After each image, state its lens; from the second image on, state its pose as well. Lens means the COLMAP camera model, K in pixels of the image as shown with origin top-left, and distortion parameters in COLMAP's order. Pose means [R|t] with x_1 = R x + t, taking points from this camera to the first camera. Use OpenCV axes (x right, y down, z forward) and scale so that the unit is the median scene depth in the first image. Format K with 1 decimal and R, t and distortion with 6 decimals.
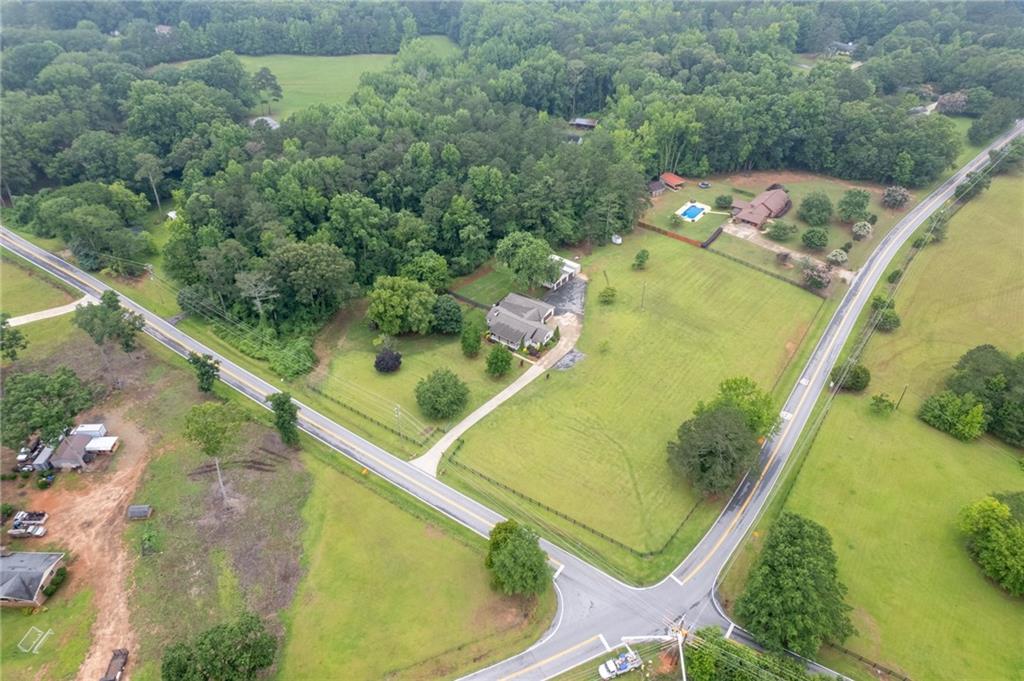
lens RADIAL K [[658.4, 0, 512.0], [0, 658.4, 340.5], [0, 0, 1]] dist [-0.067907, 0.061369]
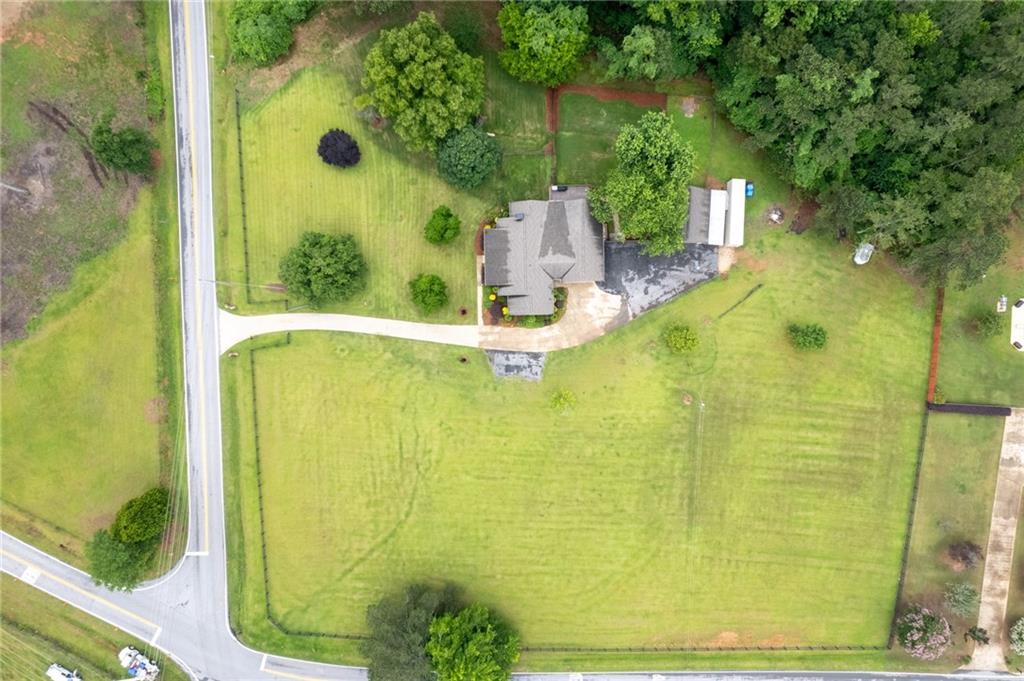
lens RADIAL K [[658.4, 0, 512.0], [0, 658.4, 340.5], [0, 0, 1]] dist [-0.067907, 0.061369]
pose [[0.593560, 0.804704, 0.011775, 0.066698], [-0.501938, 0.358720, 0.787006, -0.564736], [0.629083, -0.473045, 0.616833, 0.702850]]
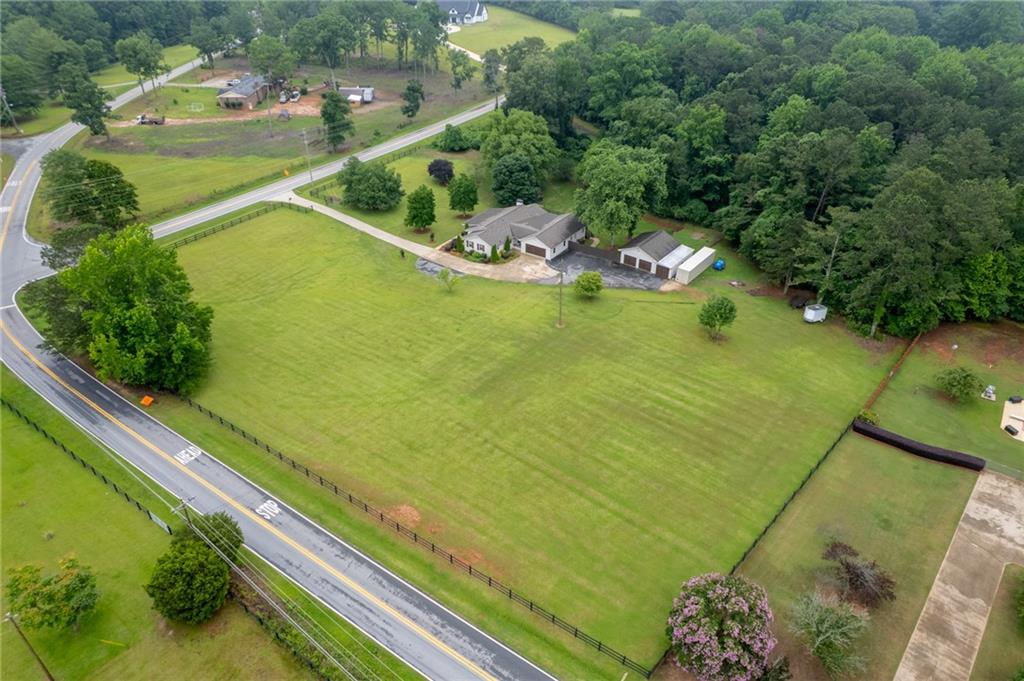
lens RADIAL K [[658.4, 0, 512.0], [0, 658.4, 340.5], [0, 0, 1]] dist [-0.067907, 0.061369]
pose [[0.018294, 0.553147, -0.832883, 0.787188], [-0.628119, 0.654476, 0.420865, -0.289797], [0.777902, 0.515450, 0.359416, 0.991233]]
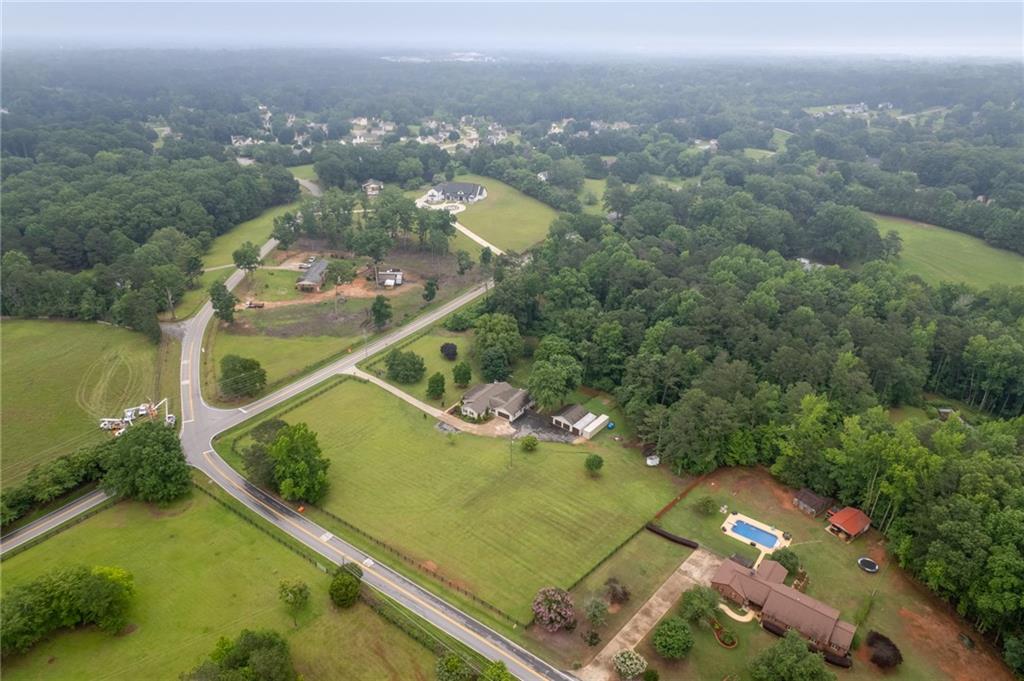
lens RADIAL K [[658.4, 0, 512.0], [0, 658.4, 340.5], [0, 0, 1]] dist [-0.067907, 0.061369]
pose [[0.006478, 0.450626, -0.892689, 1.200808], [-0.630958, 0.694410, 0.345957, -0.628541], [0.775790, 0.561008, 0.288824, 0.780486]]
